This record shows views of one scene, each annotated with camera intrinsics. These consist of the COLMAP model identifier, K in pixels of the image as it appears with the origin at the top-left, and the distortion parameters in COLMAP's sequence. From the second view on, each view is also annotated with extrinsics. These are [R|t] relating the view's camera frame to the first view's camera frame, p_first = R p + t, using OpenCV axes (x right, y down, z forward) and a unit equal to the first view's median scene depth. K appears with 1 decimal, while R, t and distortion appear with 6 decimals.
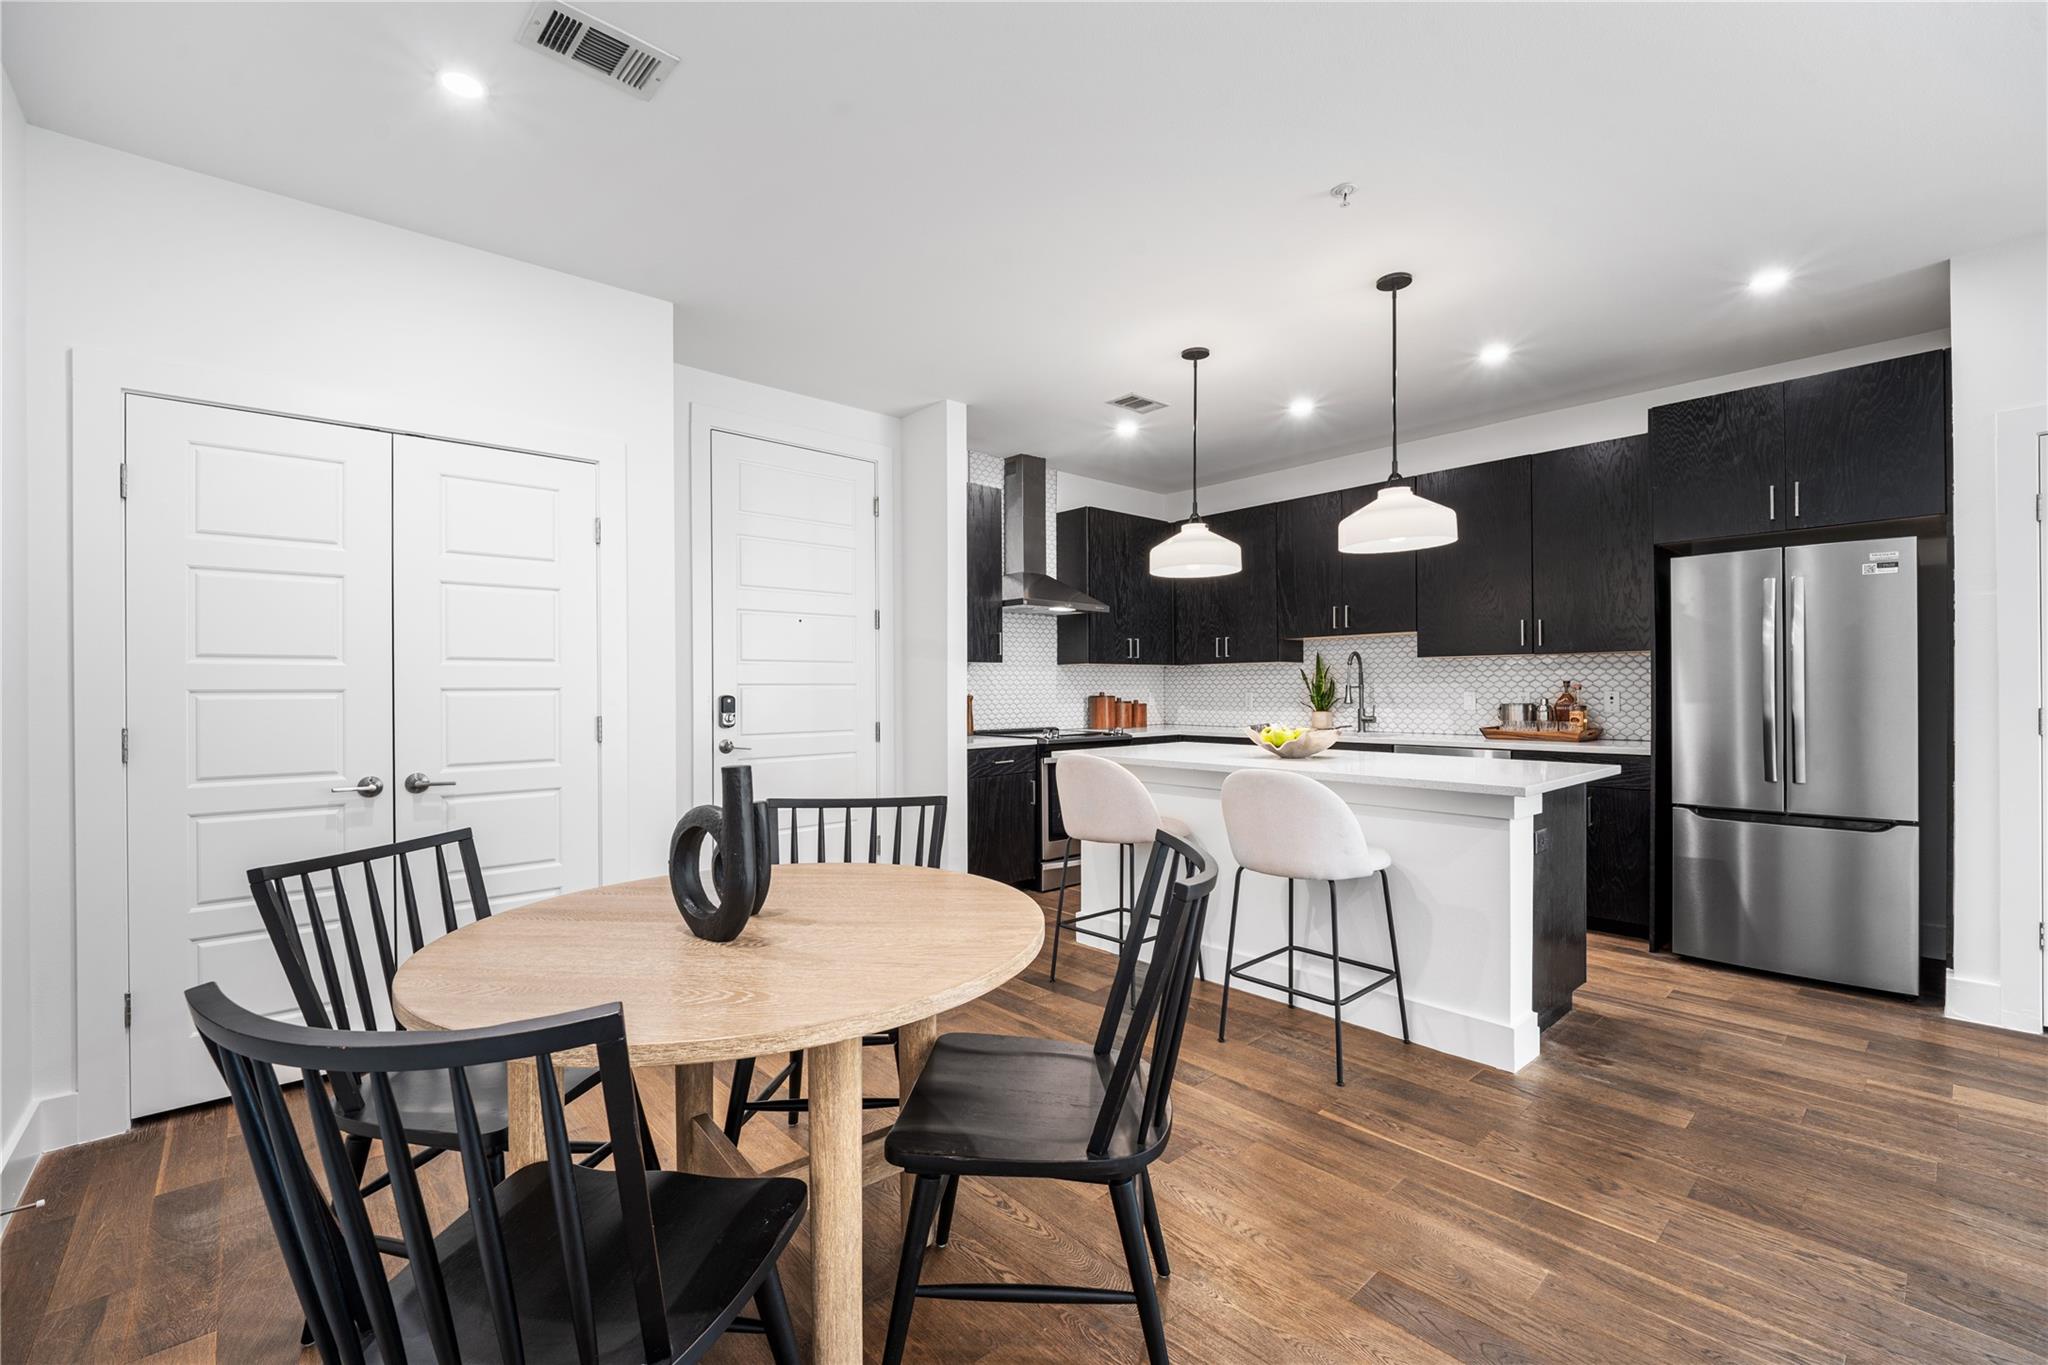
lens RADIAL K [[849.2, 0, 1019.4], [0, 849.2, 688.9], [0, 0, 1]] dist [-0.010023, -0.003965]
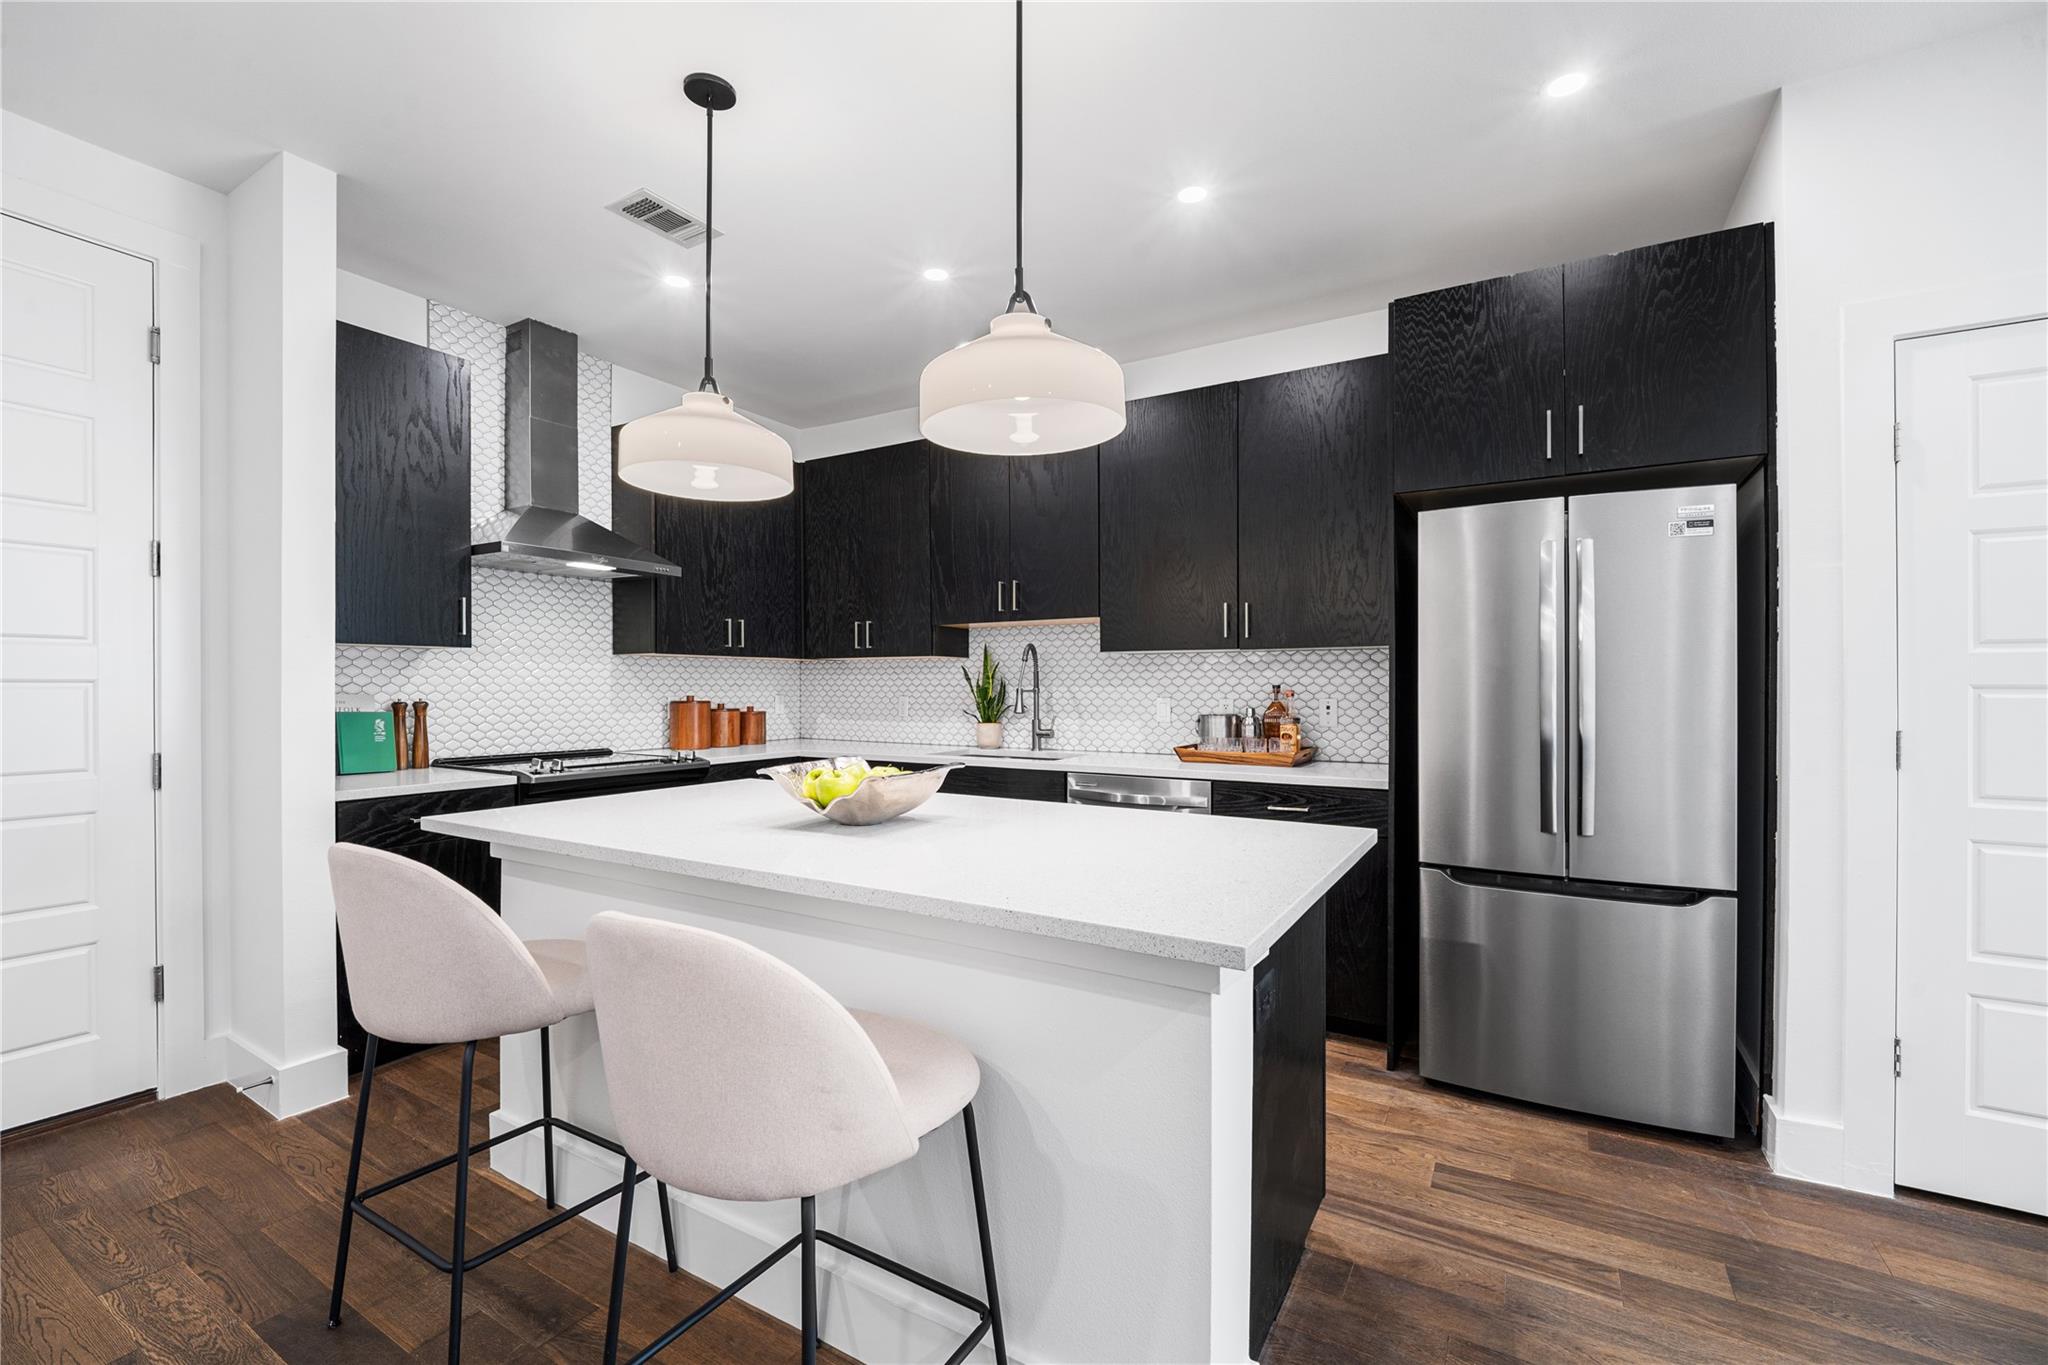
lens RADIAL K [[849.2, 0, 1020.1], [0, 849.2, 689.2], [0, 0, 1]] dist [-0.010023, -0.003965]
pose [[0.952606, 0.006039, 0.304147, 0.221434], [-0.006471, 0.999979, 0.000411, -0.005194], [-0.304138, -0.002359, 0.952625, 0.389896]]
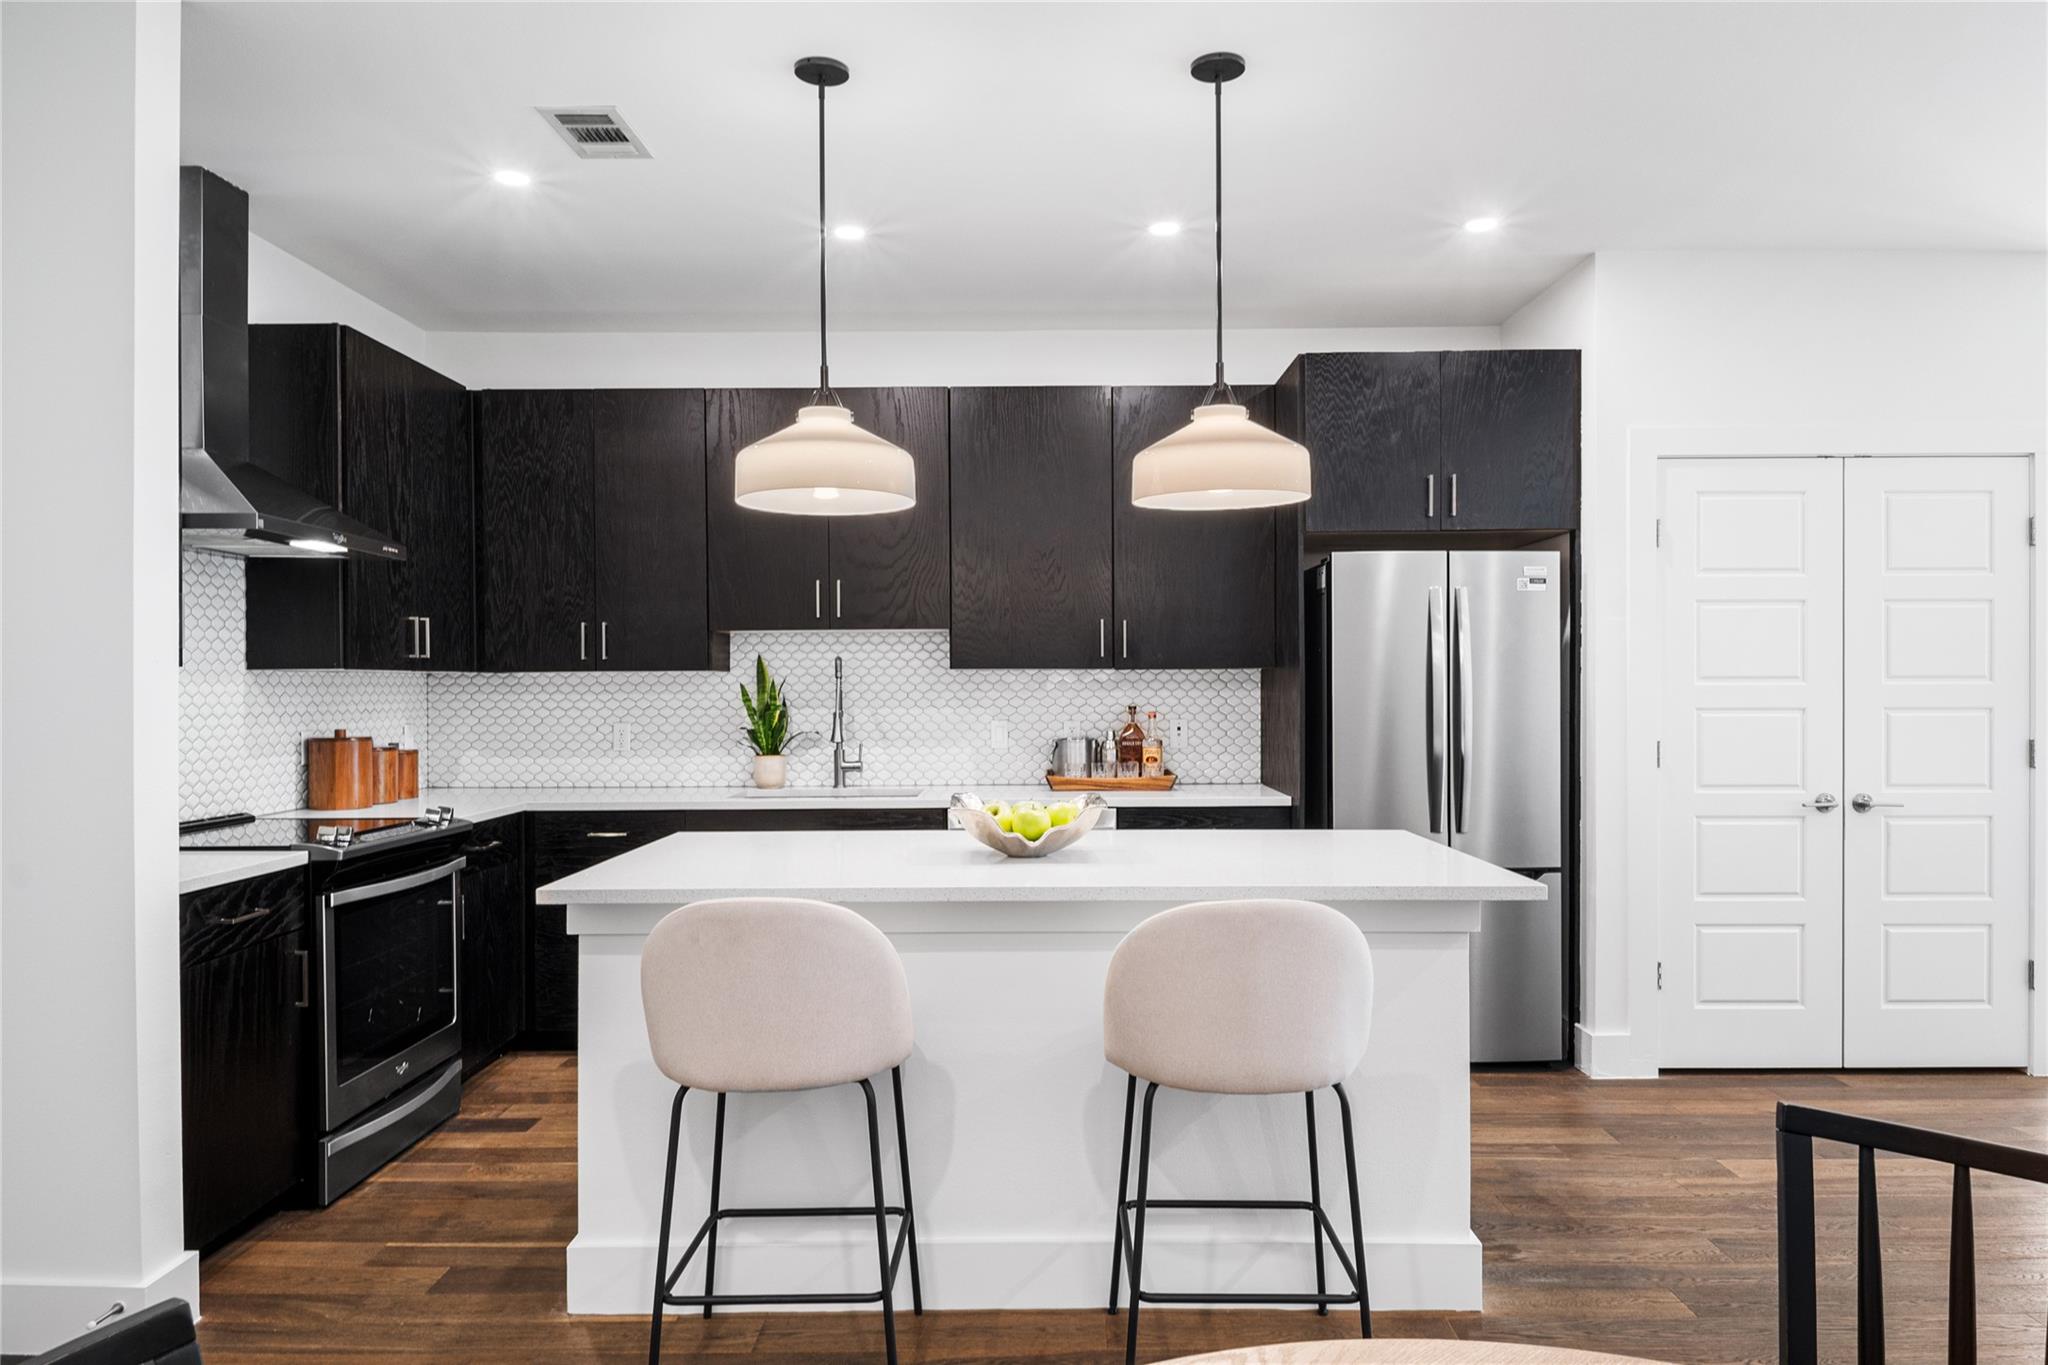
lens RADIAL K [[1291.1, 0, 1032.9], [0, 1291.1, 694.0], [0, 0, 1]] dist [0.007892, -0.007529]
pose [[0.673548, -0.000488, 0.739144, -0.263801], [0.001682, 0.999998, -0.000873, -0.021759], [-0.739142, 0.001832, 0.673547, 0.365439]]
